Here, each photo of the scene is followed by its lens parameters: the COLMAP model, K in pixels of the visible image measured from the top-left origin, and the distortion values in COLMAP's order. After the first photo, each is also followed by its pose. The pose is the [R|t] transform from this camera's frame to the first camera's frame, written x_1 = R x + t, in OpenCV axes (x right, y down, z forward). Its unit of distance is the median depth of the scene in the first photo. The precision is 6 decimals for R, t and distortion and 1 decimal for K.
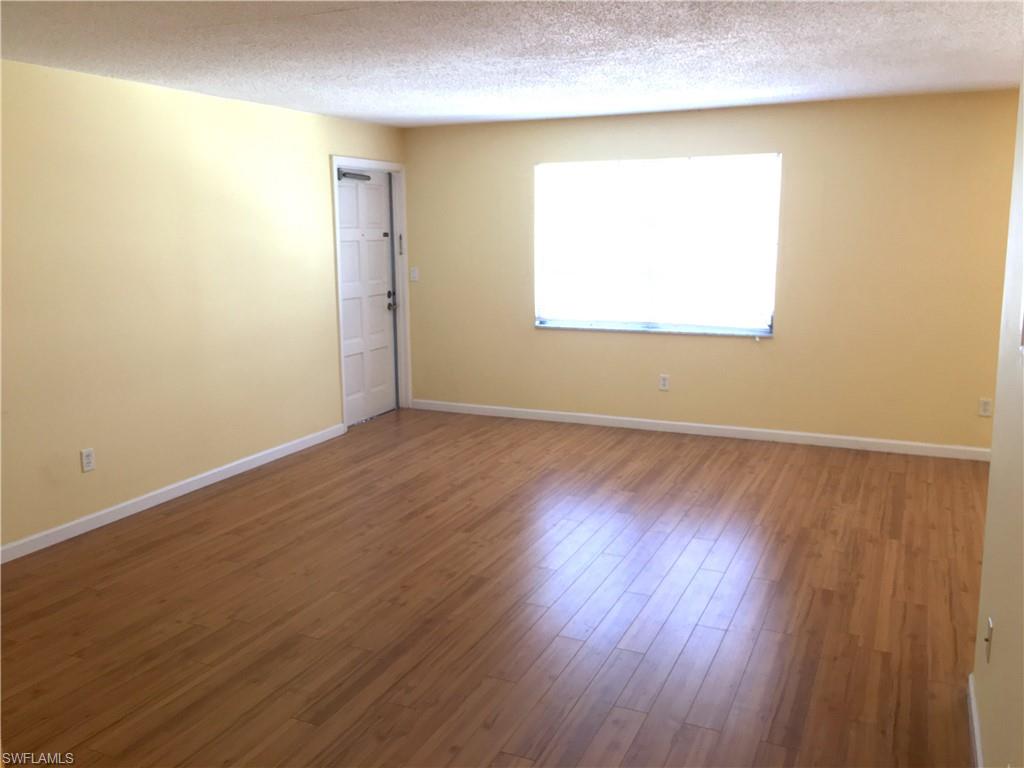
lens RADIAL K [[872.2, 0, 507.3], [0, 872.2, 385.4], [0, 0, 1]] dist [0.055322, -0.040944]
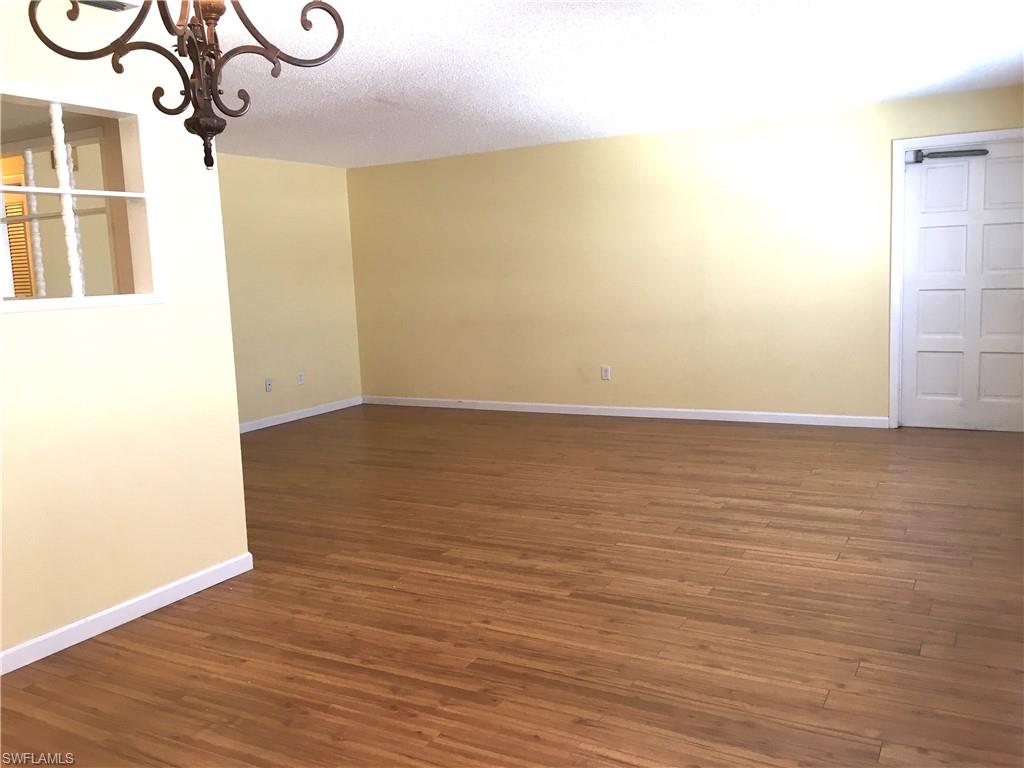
lens RADIAL K [[872.2, 0, 506.6], [0, 872.2, 384.7], [0, 0, 1]] dist [0.055322, -0.040944]
pose [[-0.076082, 0.148731, -0.985947, 1.025847], [-0.140858, 0.977293, 0.158295, -0.111553], [0.987102, 0.150922, -0.053405, 0.815855]]
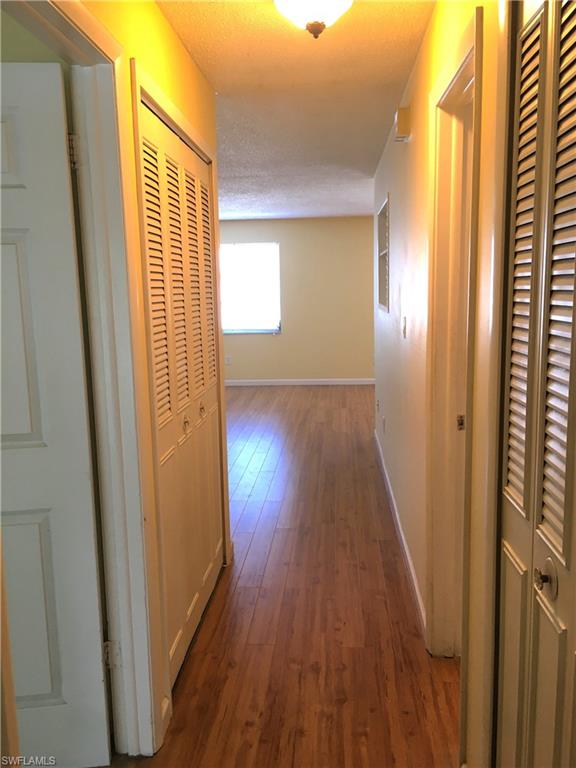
lens RADIAL K [[654.1, 0, 287.8], [0, 654.1, 383.7], [0, 0, 1]] dist [0.055322, -0.040944]
pose [[0.935297, -0.064471, 0.347940, -0.248073], [0.082587, 0.995879, -0.037472, 0.138655], [-0.344091, 0.063783, 0.936768, -0.476355]]
